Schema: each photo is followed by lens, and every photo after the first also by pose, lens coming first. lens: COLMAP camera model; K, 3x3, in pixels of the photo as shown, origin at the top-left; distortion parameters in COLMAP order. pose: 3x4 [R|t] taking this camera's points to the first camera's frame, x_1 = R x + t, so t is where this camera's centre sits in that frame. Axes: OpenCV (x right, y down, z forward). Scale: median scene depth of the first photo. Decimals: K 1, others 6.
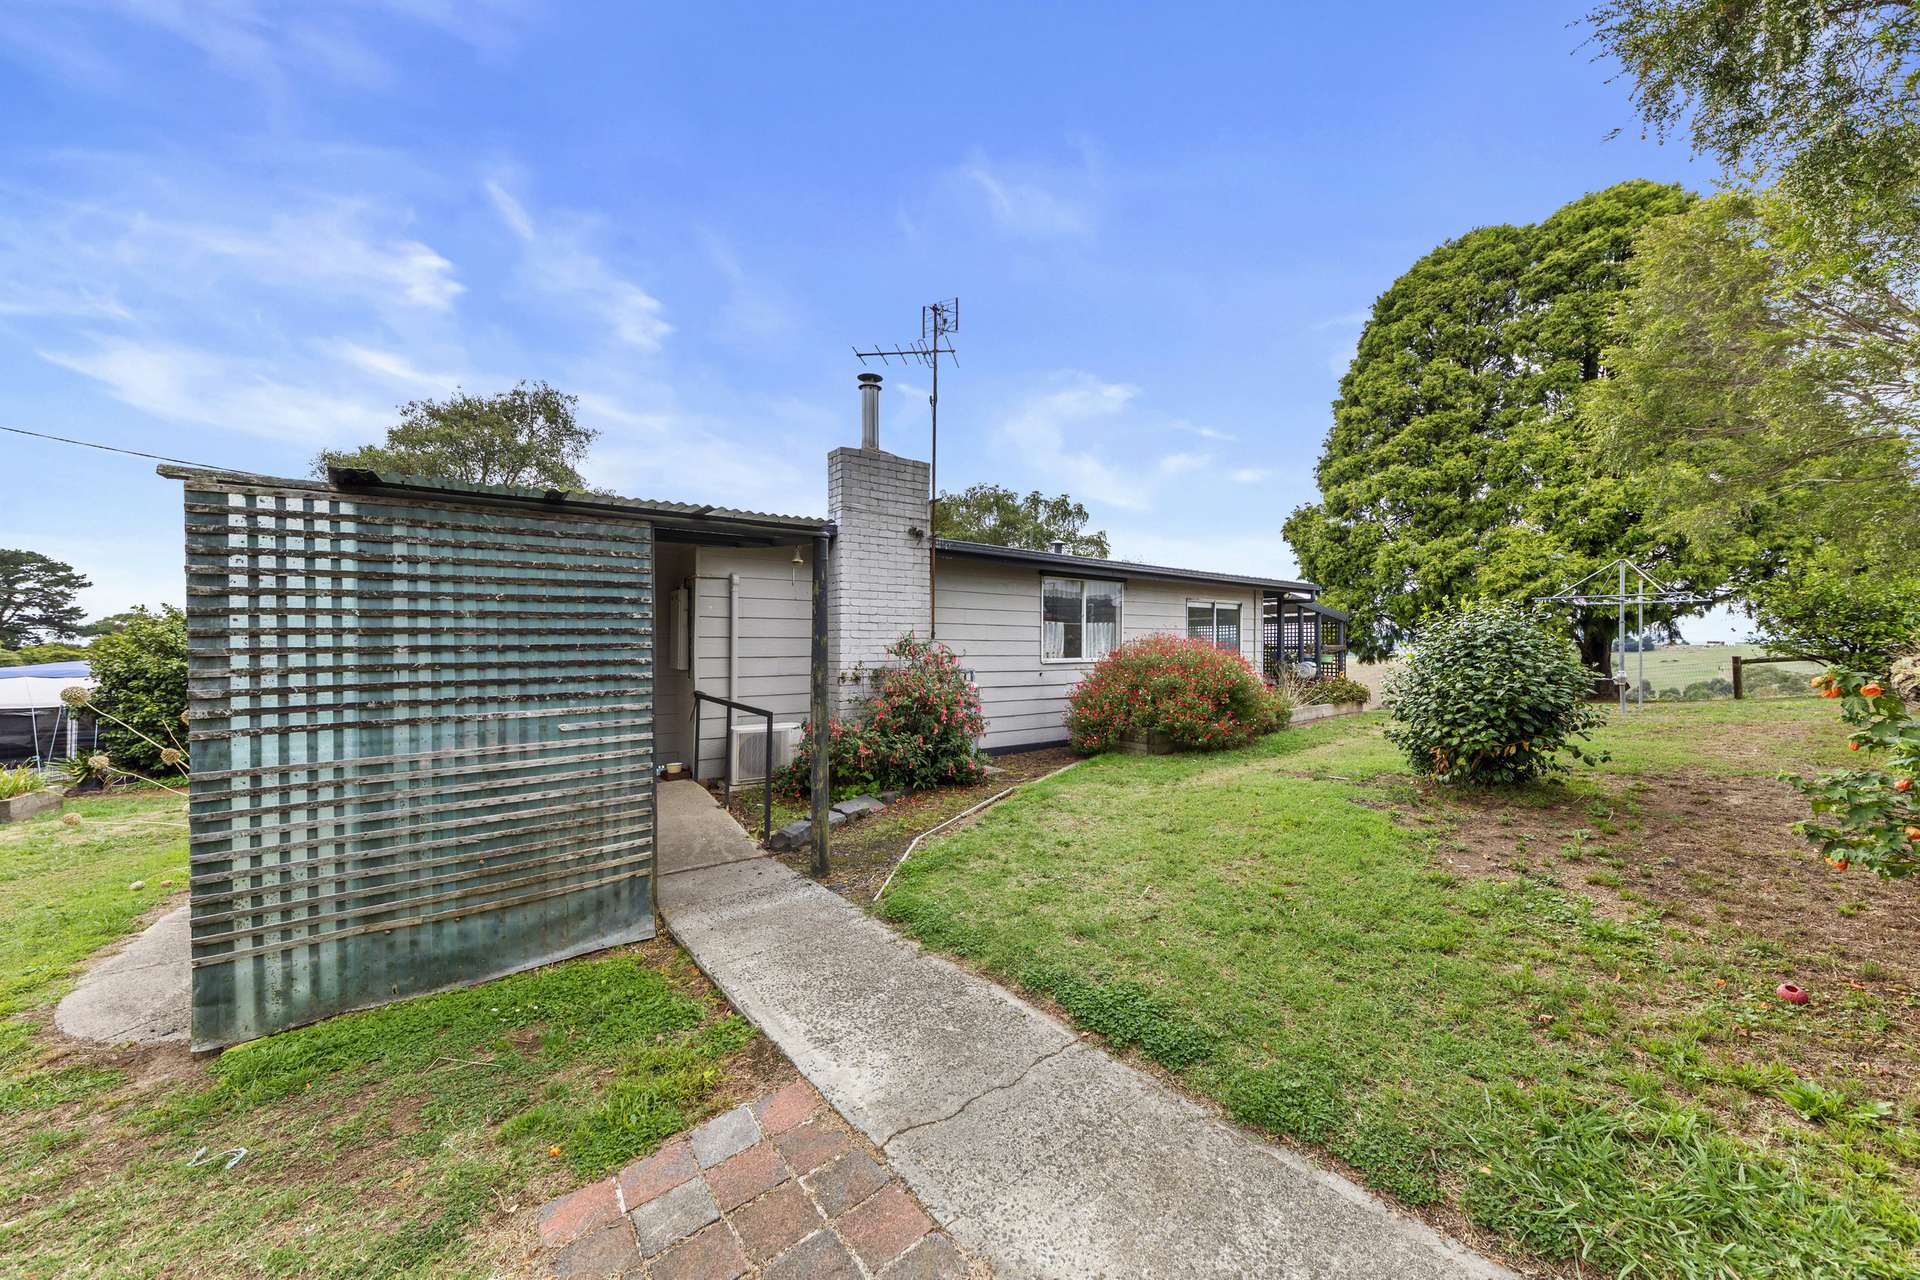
lens RADIAL K [[651.9, 0, 960.0], [0, 651.9, 640.0], [0, 0, 1]] dist [0.000430, -0.000420]
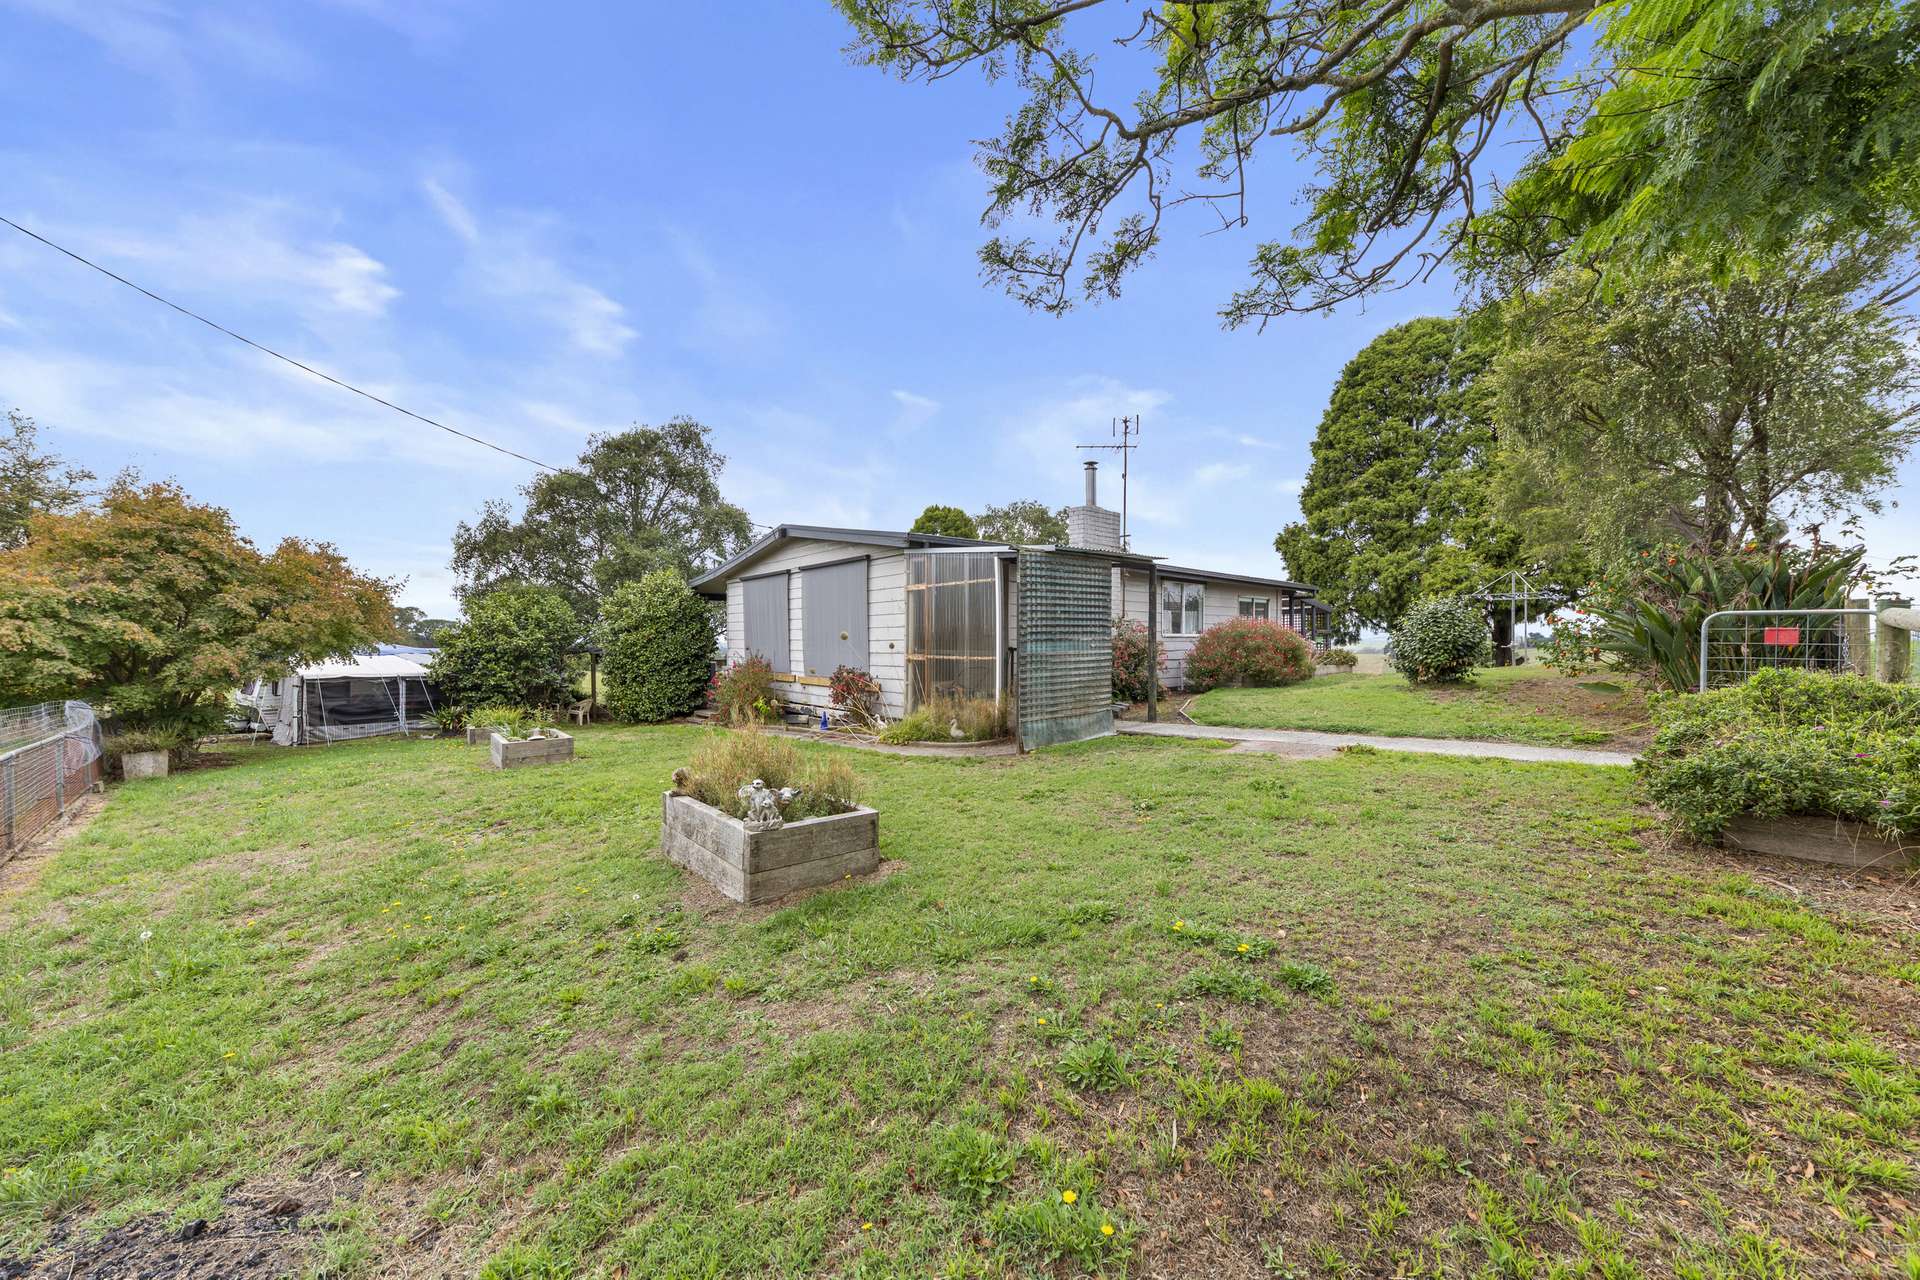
lens RADIAL K [[657.5, 0, 960.0], [0, 657.5, 640.0], [0, 0, 1]] dist [-0.000846, -0.000004]
pose [[0.997137, -0.002614, 0.075575, -0.272134], [0.002487, 0.999995, 0.001771, 0.023148], [-0.075580, -0.001578, 0.997139, -0.299593]]
